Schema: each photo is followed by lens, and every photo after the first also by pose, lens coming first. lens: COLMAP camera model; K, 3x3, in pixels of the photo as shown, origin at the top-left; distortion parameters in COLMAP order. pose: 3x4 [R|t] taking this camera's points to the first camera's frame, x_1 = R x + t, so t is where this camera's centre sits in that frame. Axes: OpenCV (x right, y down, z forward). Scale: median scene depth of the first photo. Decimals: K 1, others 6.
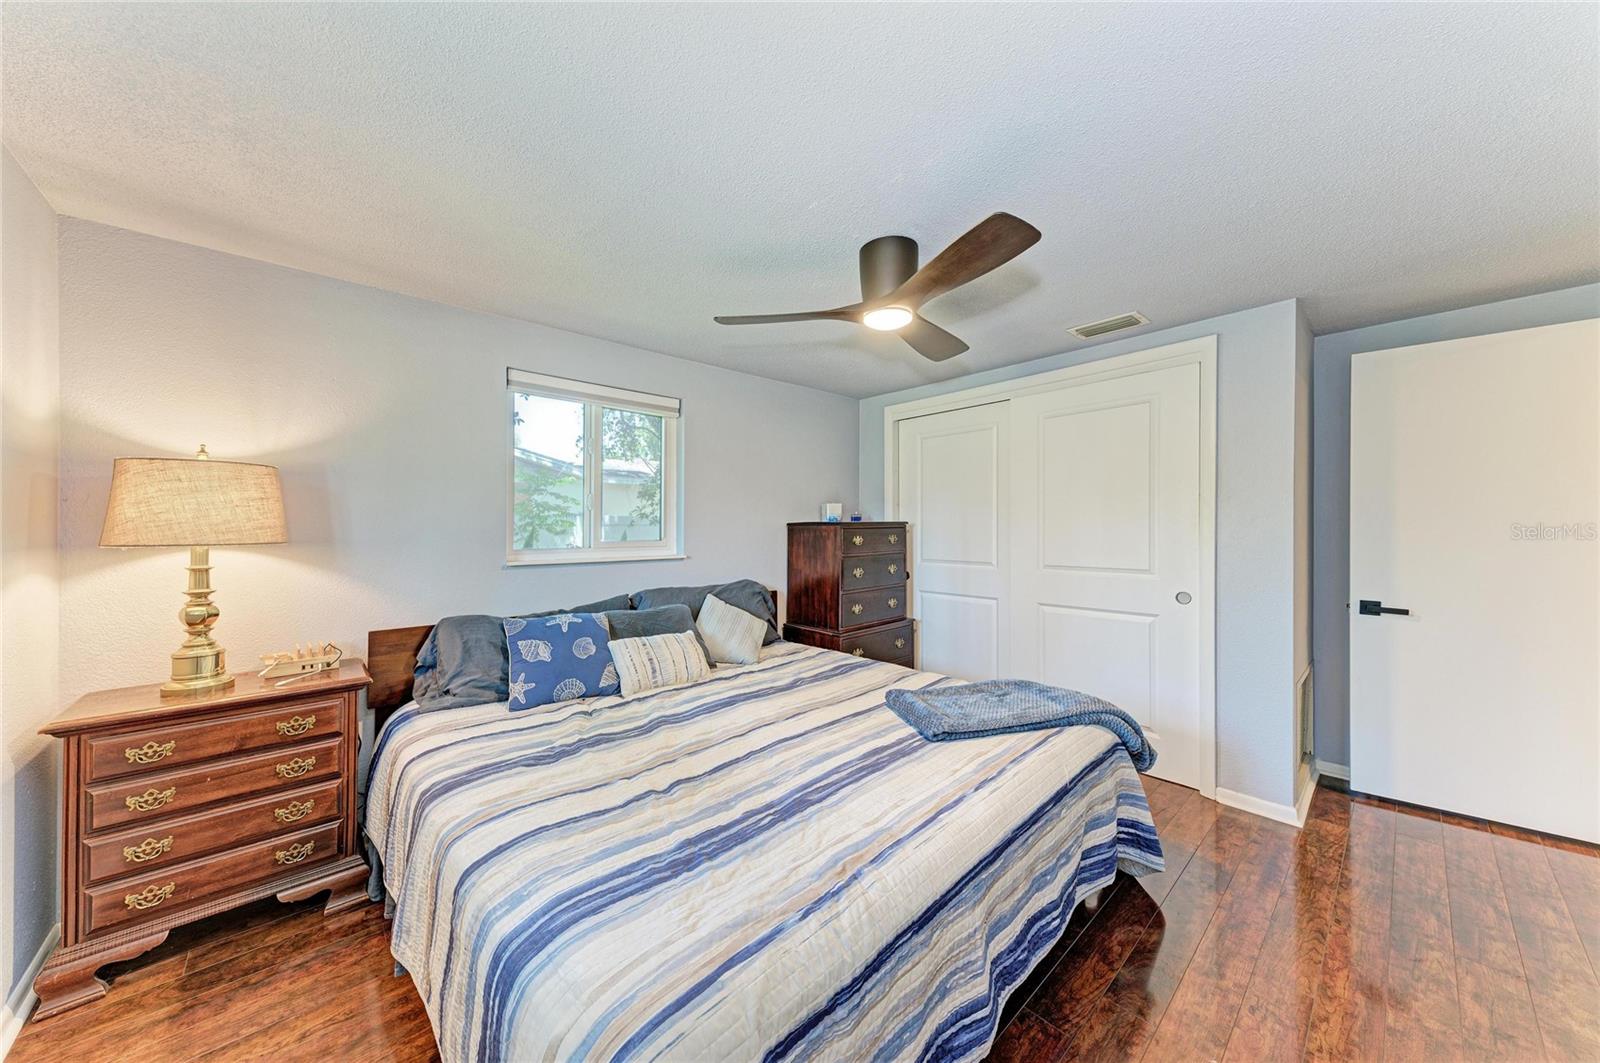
lens RADIAL K [[540.6, 0, 797.0], [0, 540.6, 533.0], [0, 0, 1]] dist [0.014908, -0.001202]
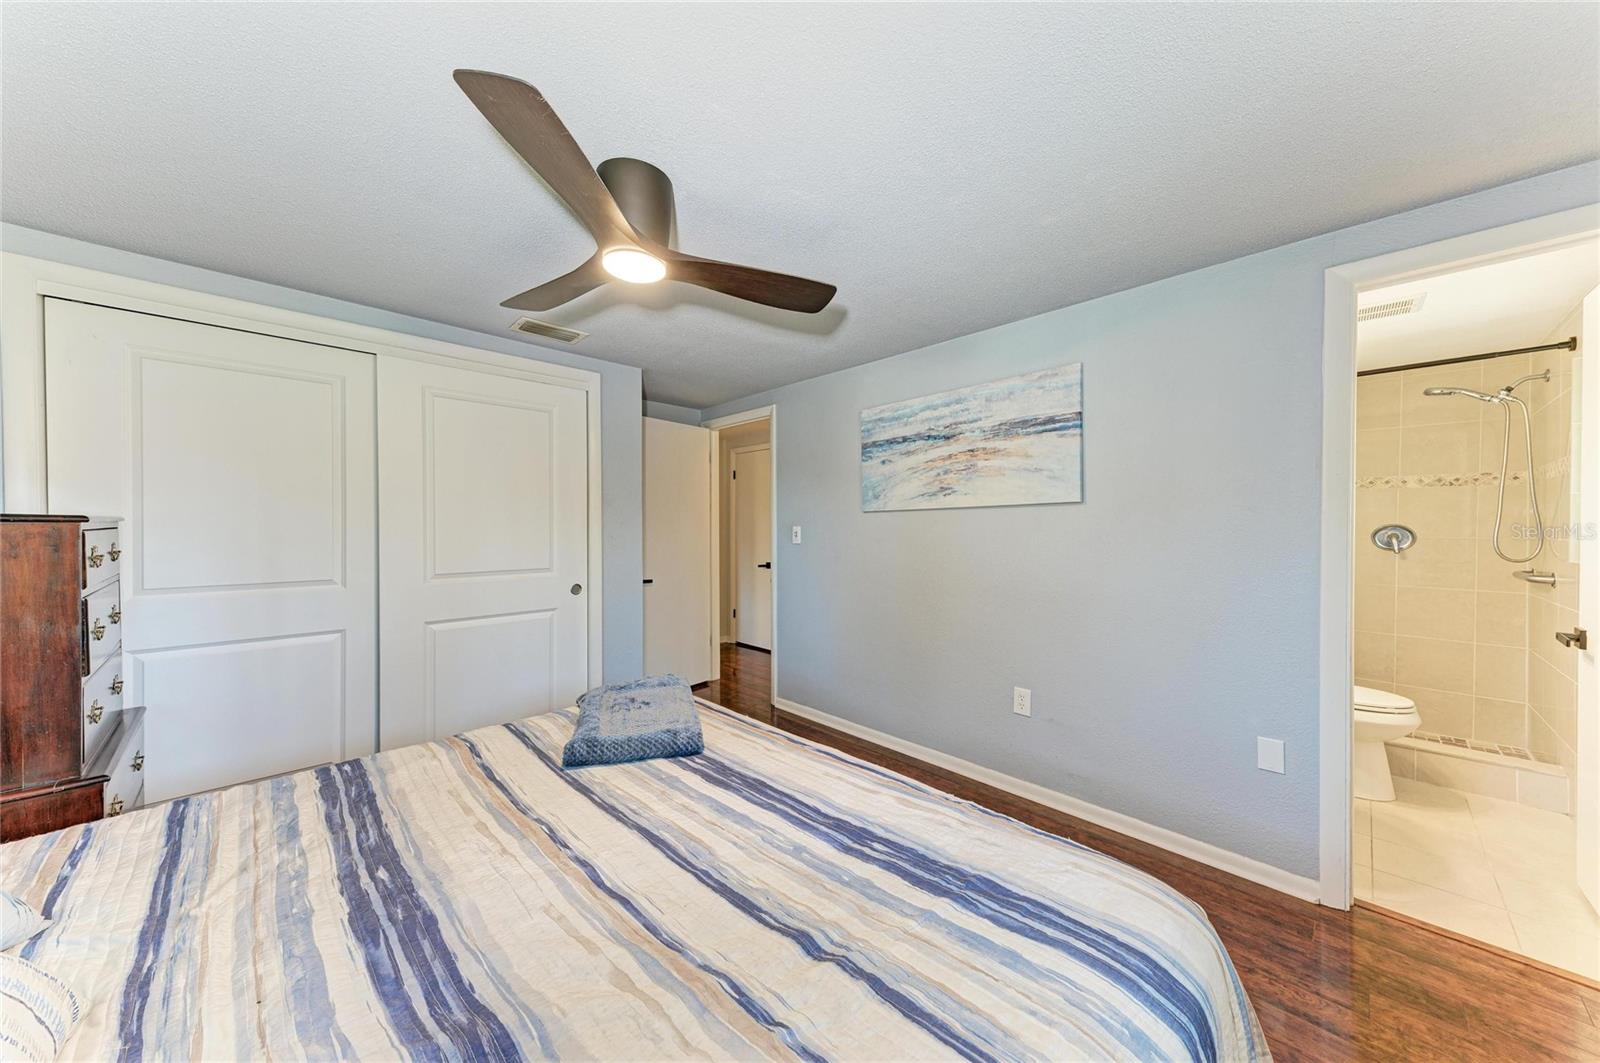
lens RADIAL K [[540.6, 0, 806.2], [0, 540.6, 531.6], [0, 0, 1]] dist [0.014908, -0.001202]
pose [[-0.036602, -0.003518, 0.999324, -0.612407], [0.011633, 0.999925, 0.003946, -0.003776], [-0.999262, 0.011769, -0.036559, 0.734537]]
